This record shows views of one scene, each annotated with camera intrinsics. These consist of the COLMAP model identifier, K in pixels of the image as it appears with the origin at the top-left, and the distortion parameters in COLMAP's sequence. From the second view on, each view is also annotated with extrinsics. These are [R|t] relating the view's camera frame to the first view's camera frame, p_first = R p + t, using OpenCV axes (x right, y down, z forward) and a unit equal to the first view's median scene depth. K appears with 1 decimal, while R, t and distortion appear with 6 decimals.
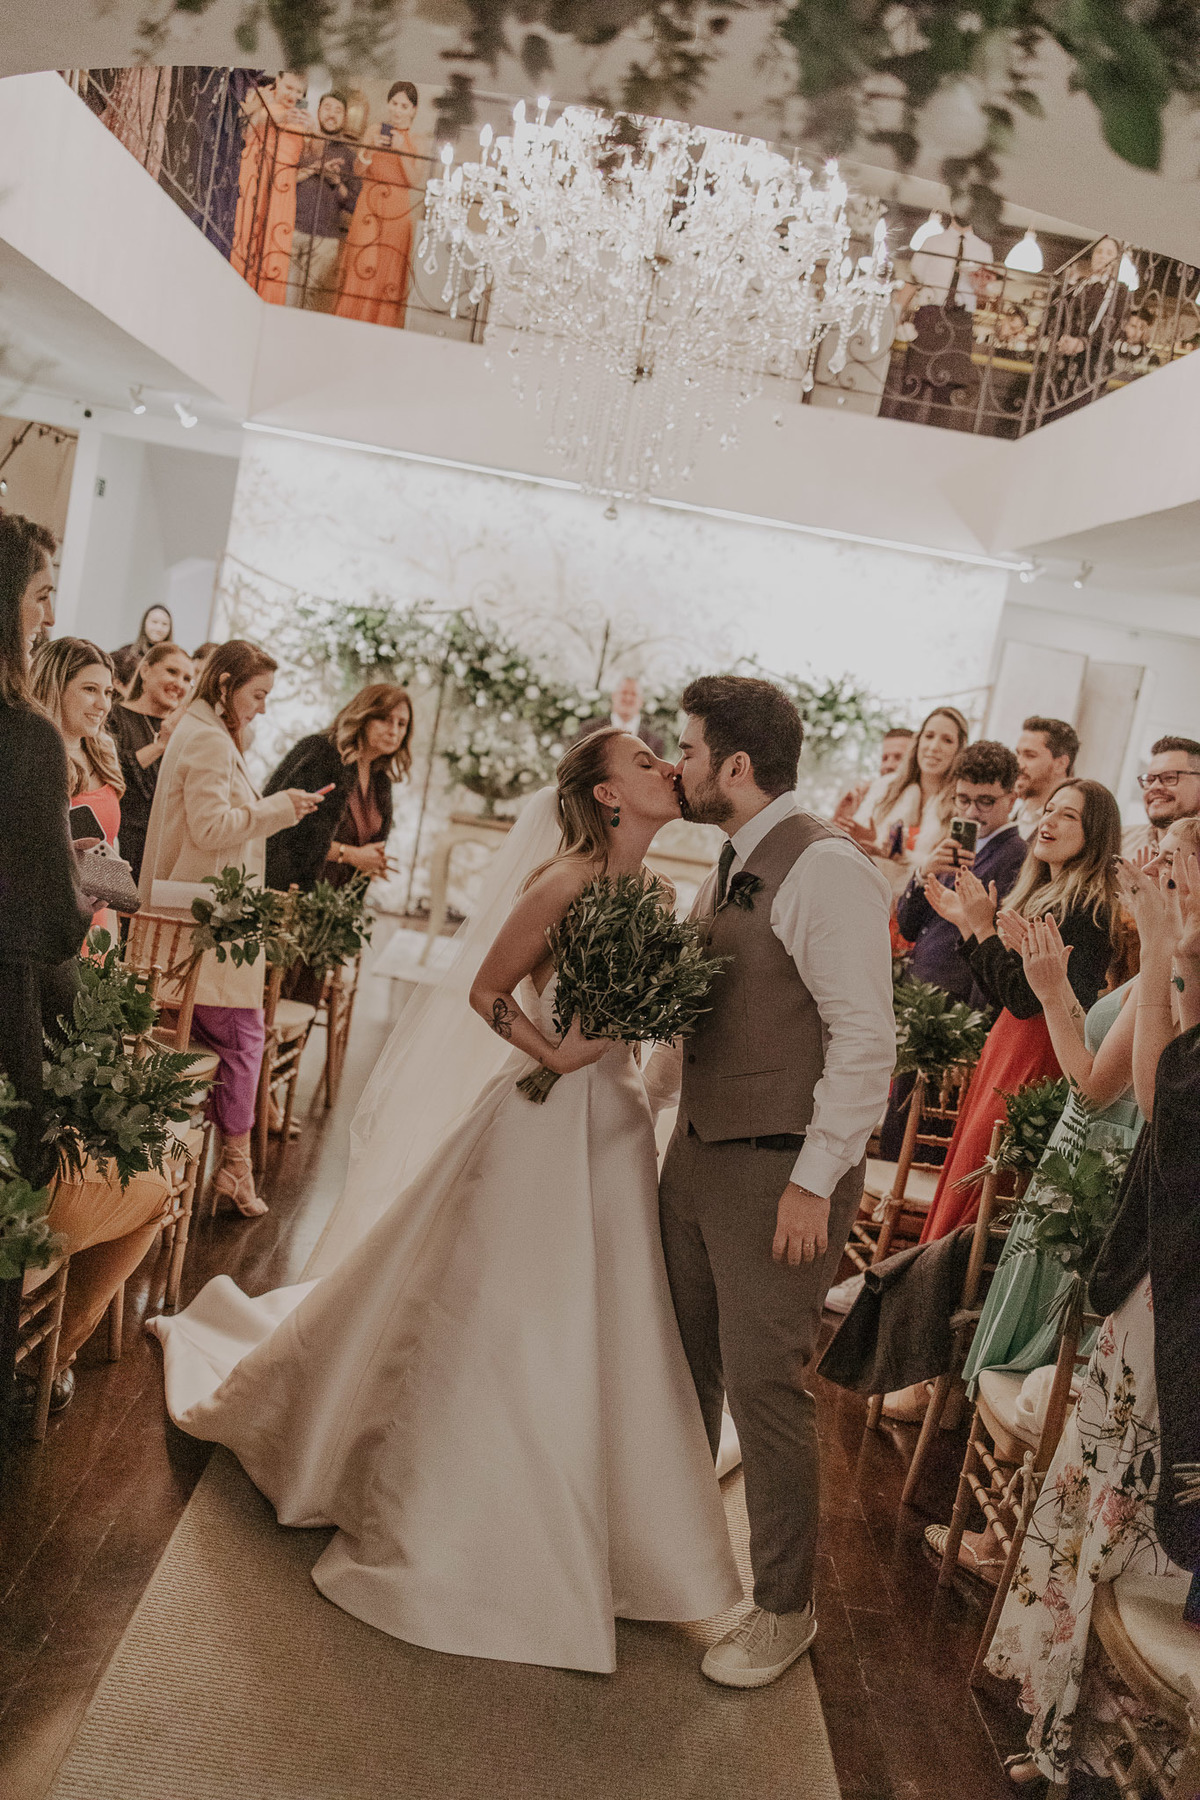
lens RADIAL K [[1908.9, 0, 594.0], [0, 1908.9, 904.3], [0, 0, 1]] dist [-0.000220, 0.000000]
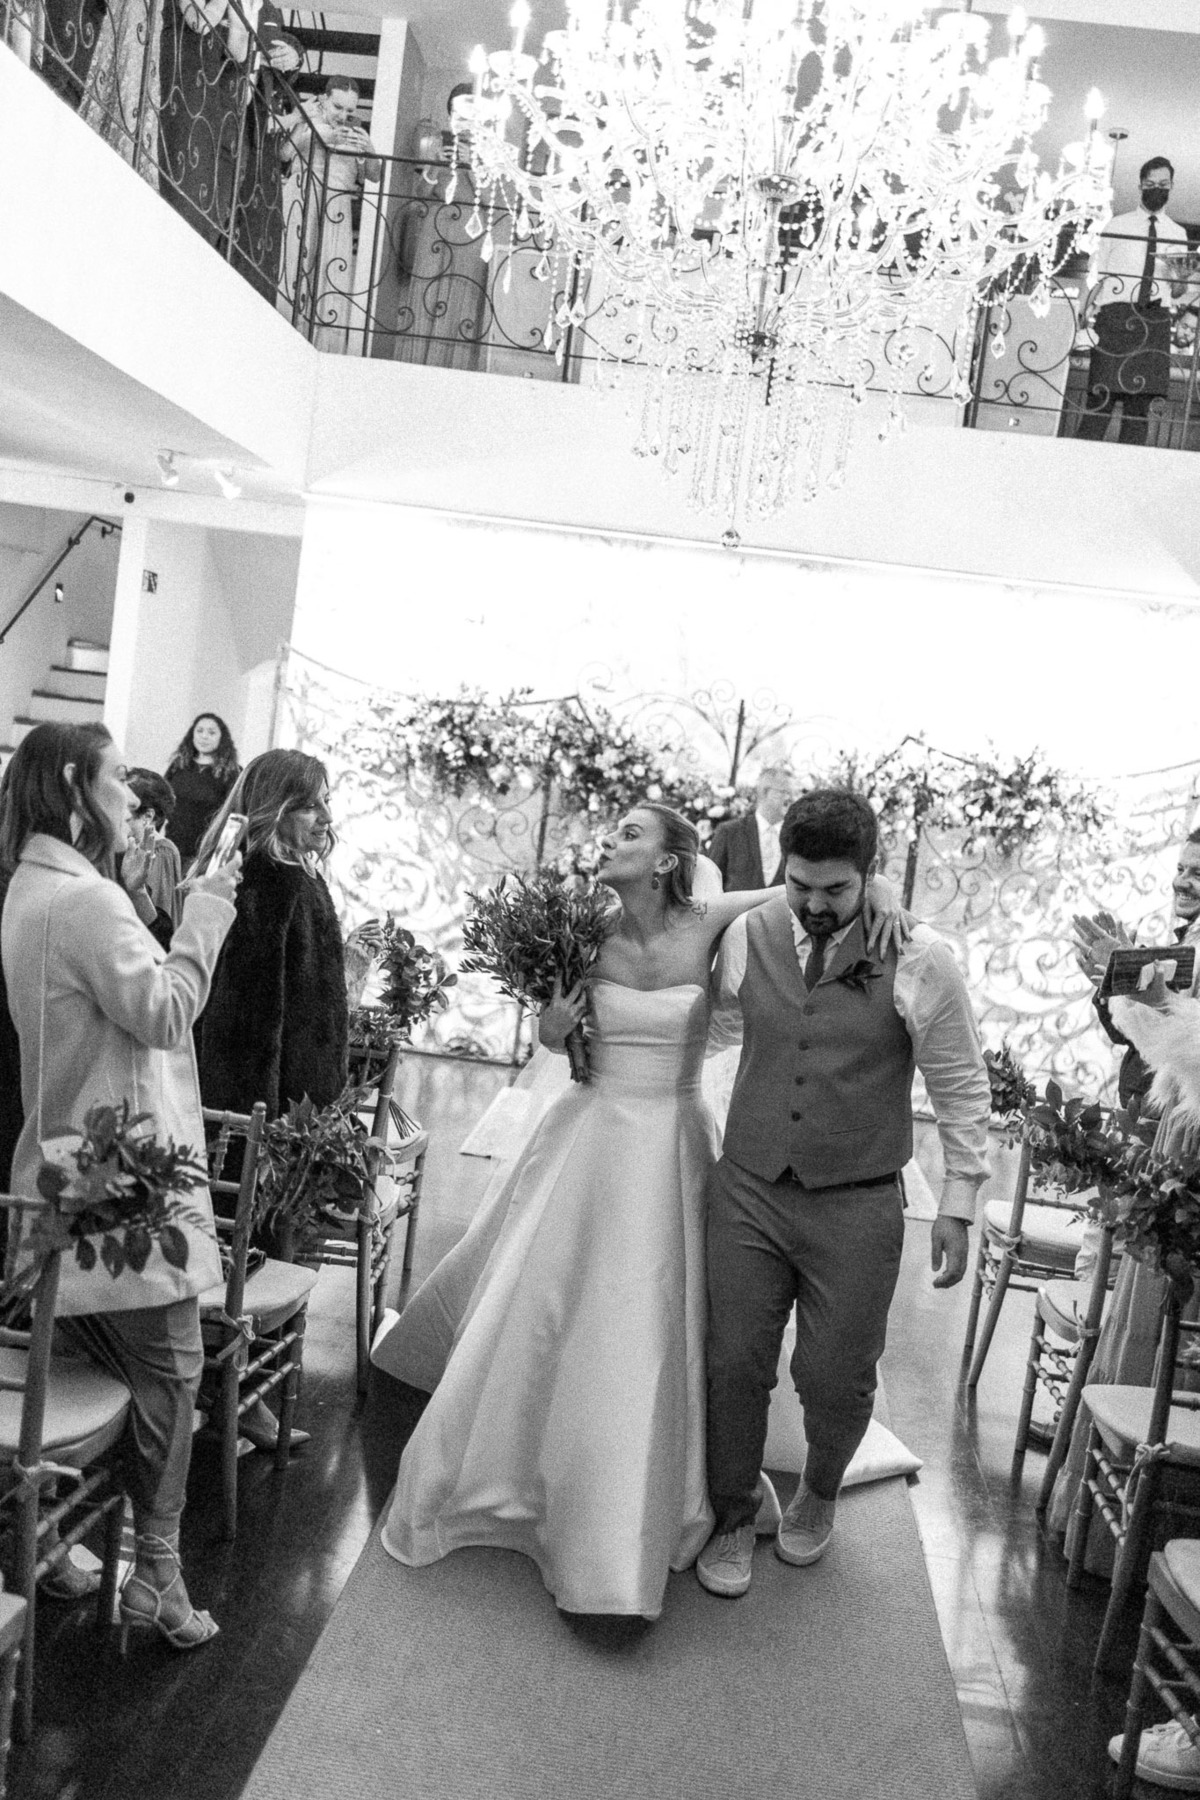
lens RADIAL K [[1908.9, 0, 600.8], [0, 1908.9, 894.1], [0, 0, 1]] dist [-0.000220, 0.000000]
pose [[0.996018, -0.045924, -0.076419, 0.006083], [0.041469, 0.997403, -0.058893, -0.018872], [0.078925, 0.055490, 0.995335, 0.176353]]
